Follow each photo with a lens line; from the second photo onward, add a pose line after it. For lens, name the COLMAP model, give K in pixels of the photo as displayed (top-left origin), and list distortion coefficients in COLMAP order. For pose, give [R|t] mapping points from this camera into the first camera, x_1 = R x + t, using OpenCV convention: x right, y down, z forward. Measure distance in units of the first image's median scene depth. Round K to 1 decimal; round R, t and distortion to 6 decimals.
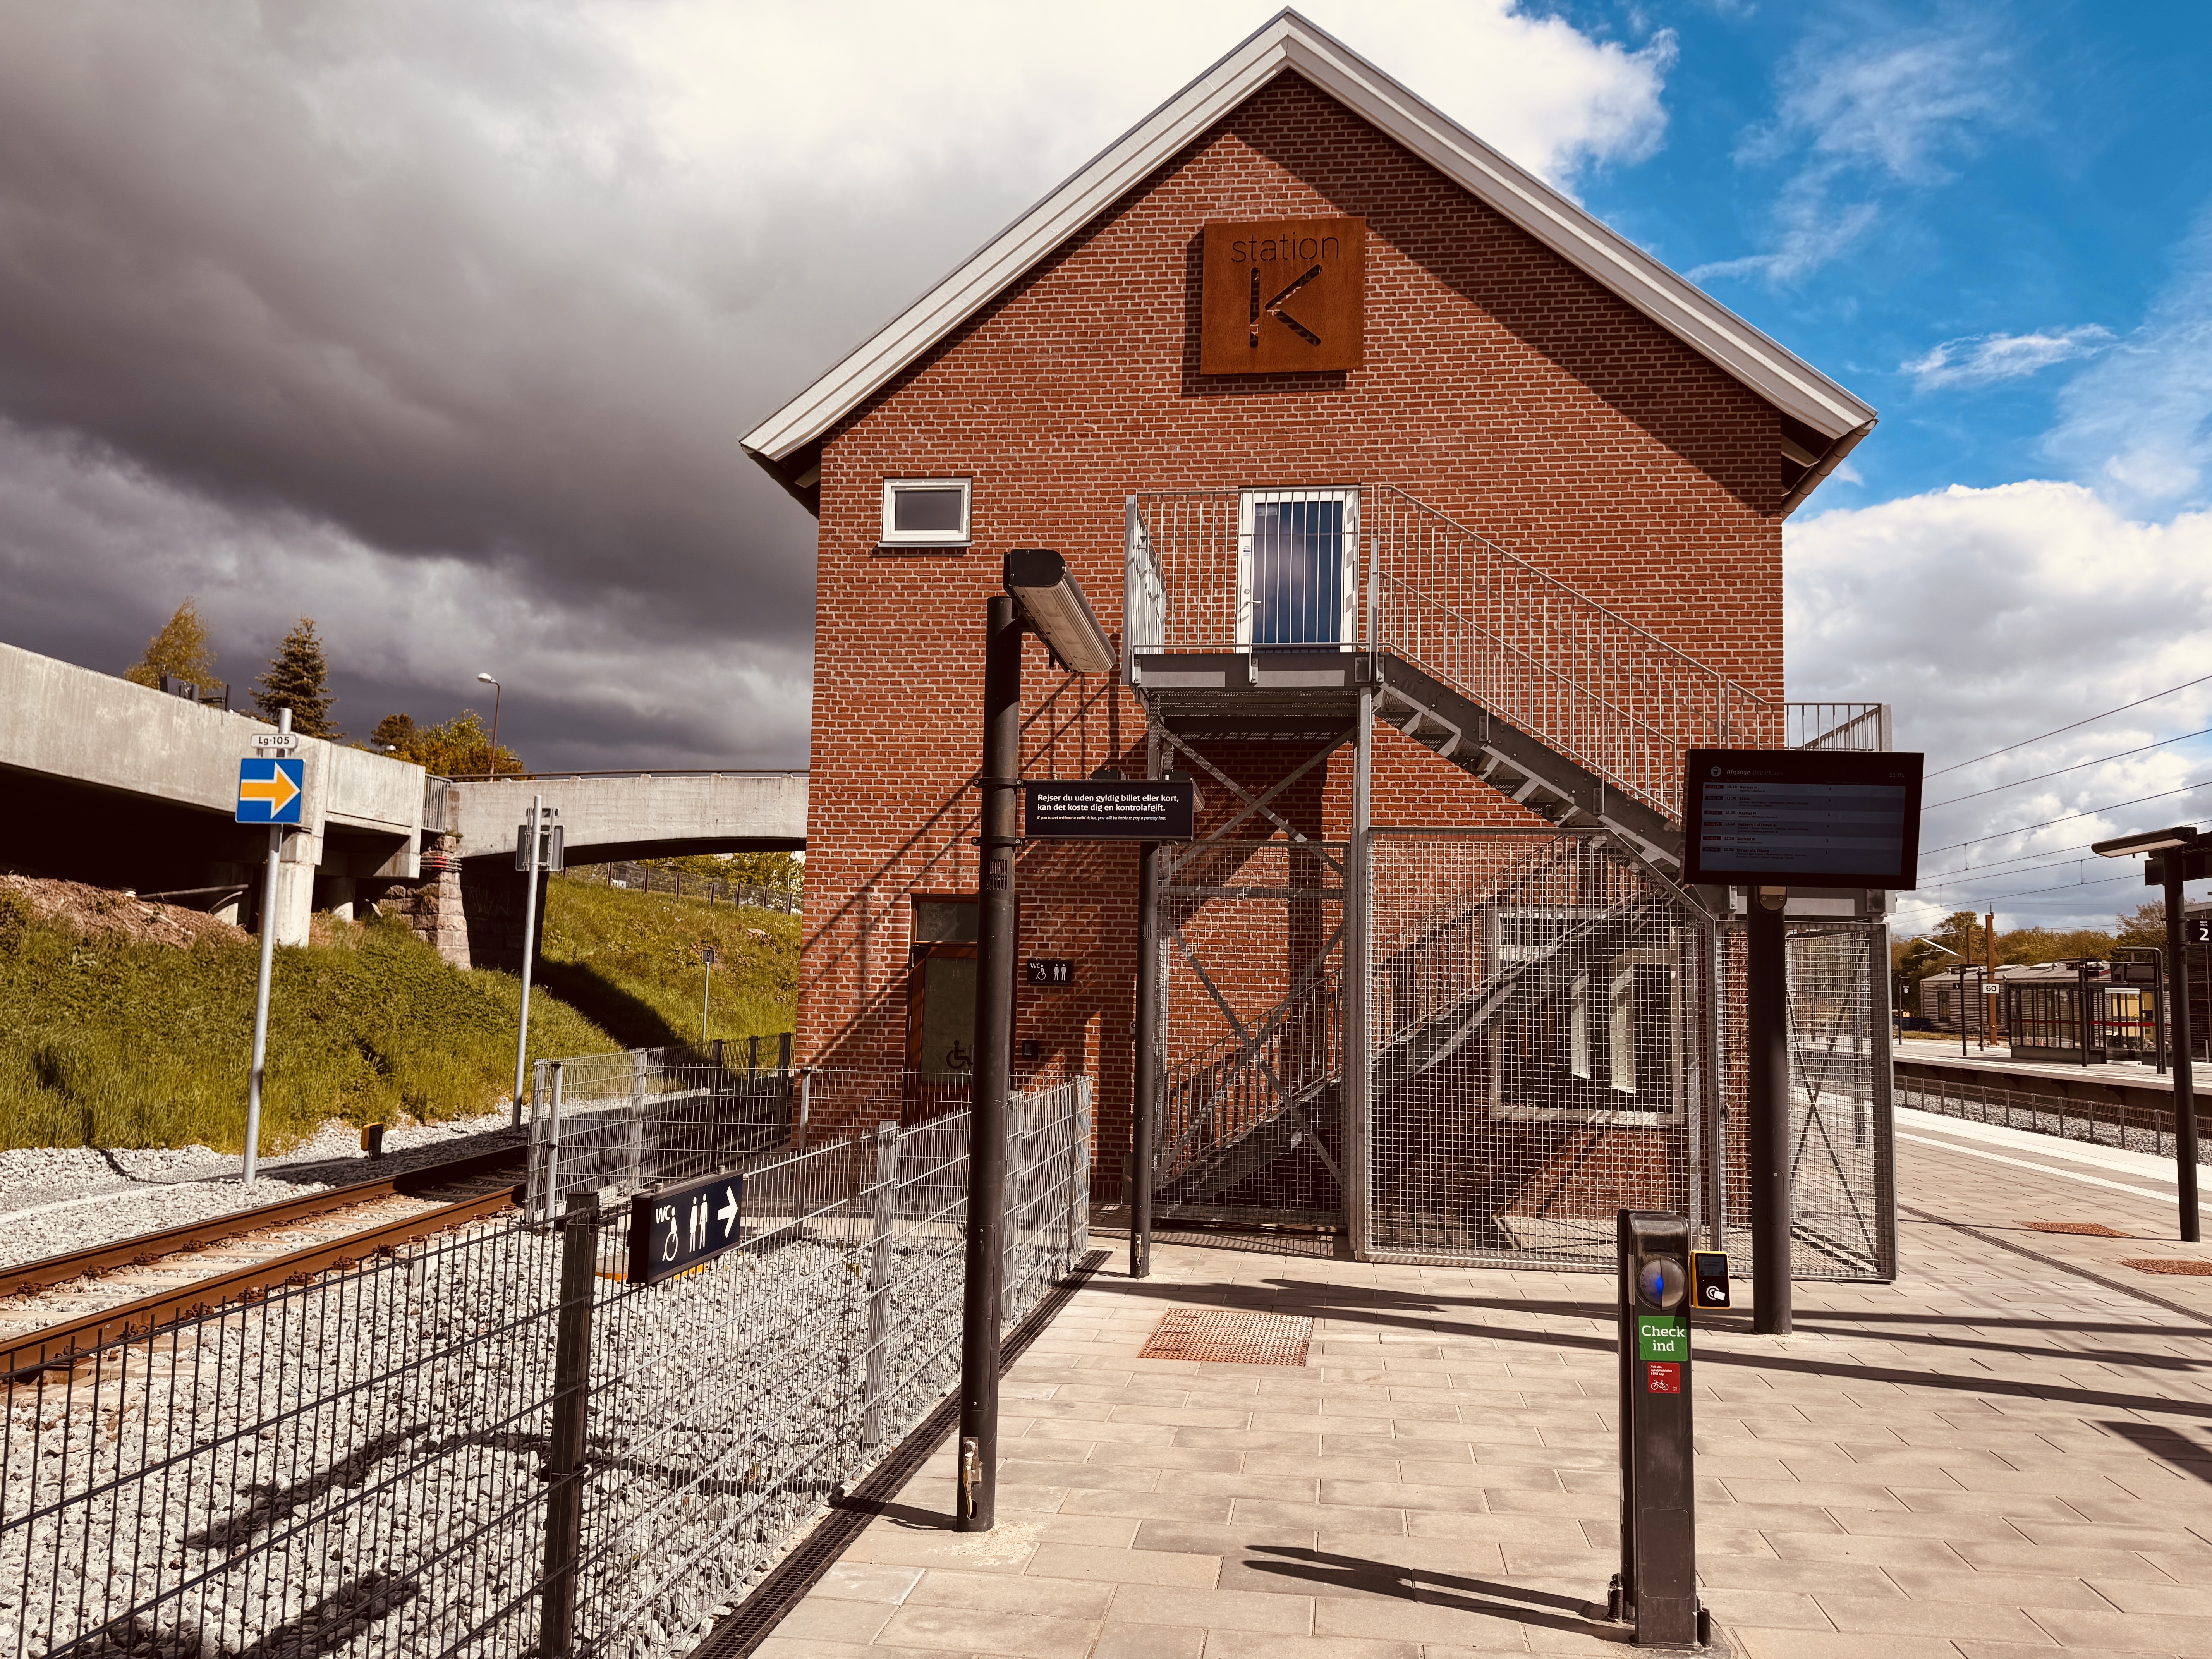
lens RADIAL K [[1530.9, 0, 1106.0], [0, 1530.9, 829.5], [0, 0, 1]] dist [0.245898, -0.167656]
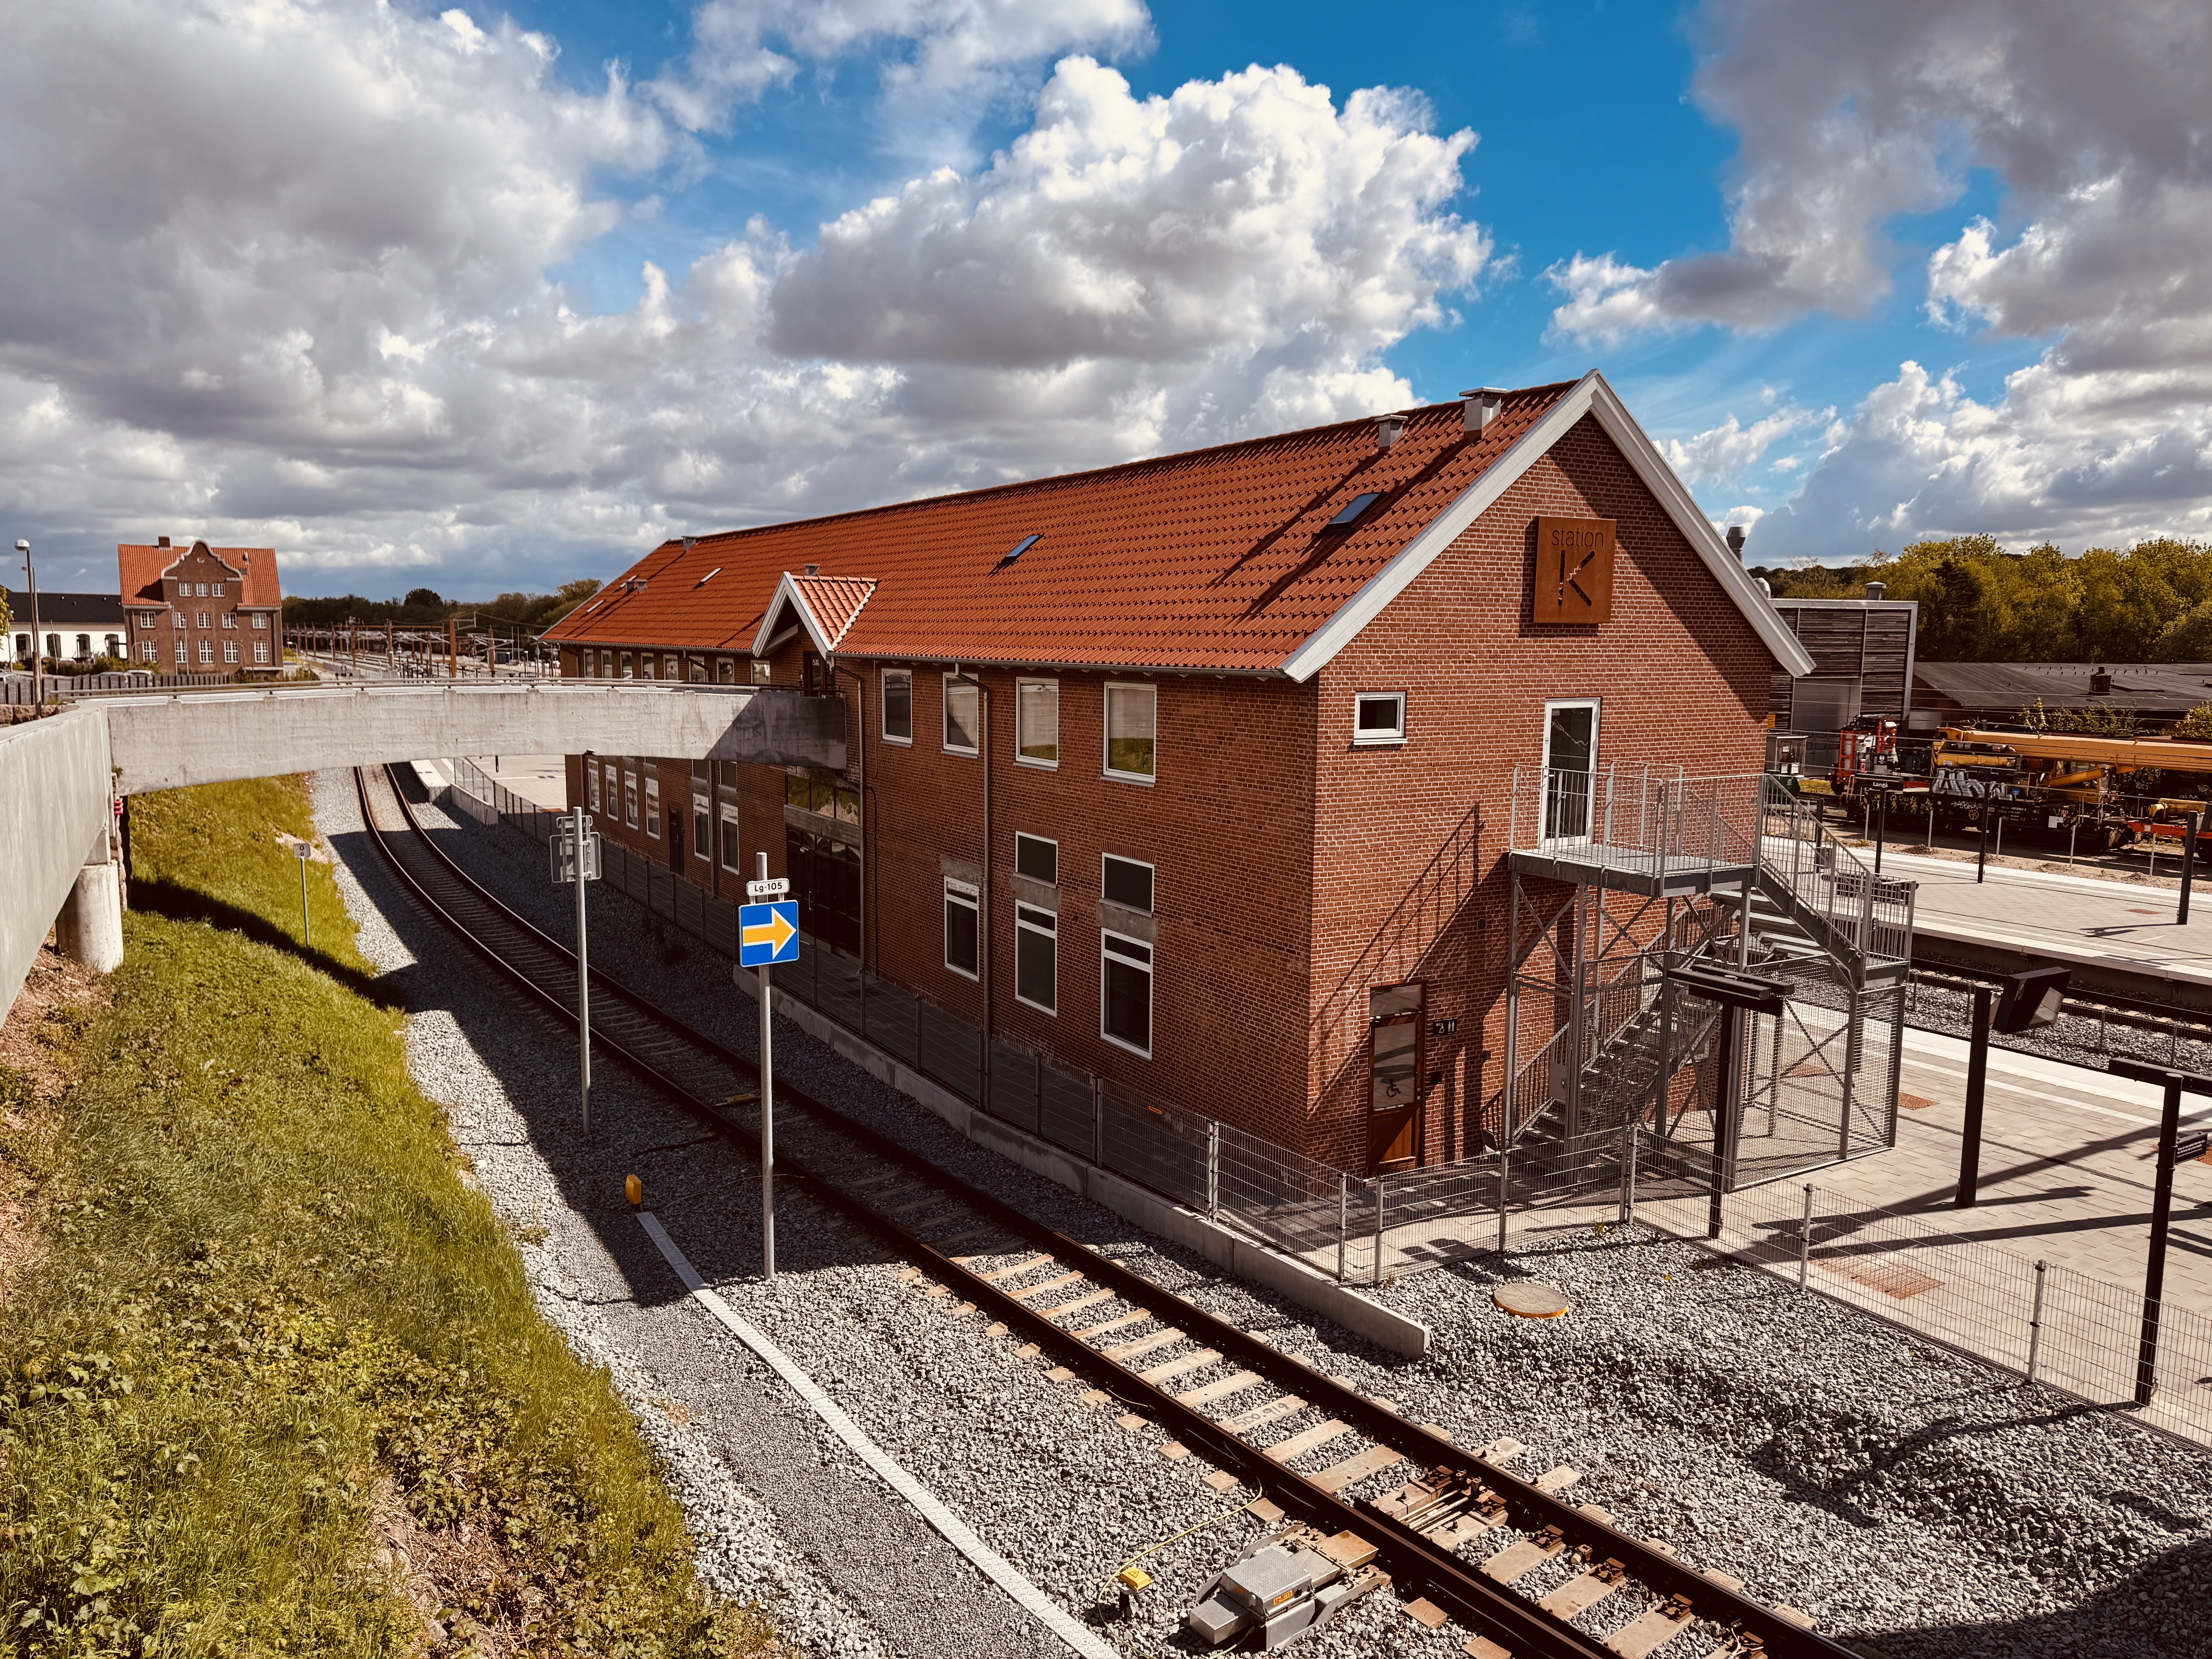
lens RADIAL K [[1530.9, 0, 1106.0], [0, 1530.9, 829.5], [0, 0, 1]] dist [0.245898, -0.167656]
pose [[0.766678, -0.104729, 0.633432, -1.204056], [-0.053822, 0.972649, 0.225958, -0.411150], [-0.639772, -0.207329, 0.740072, 0.116338]]
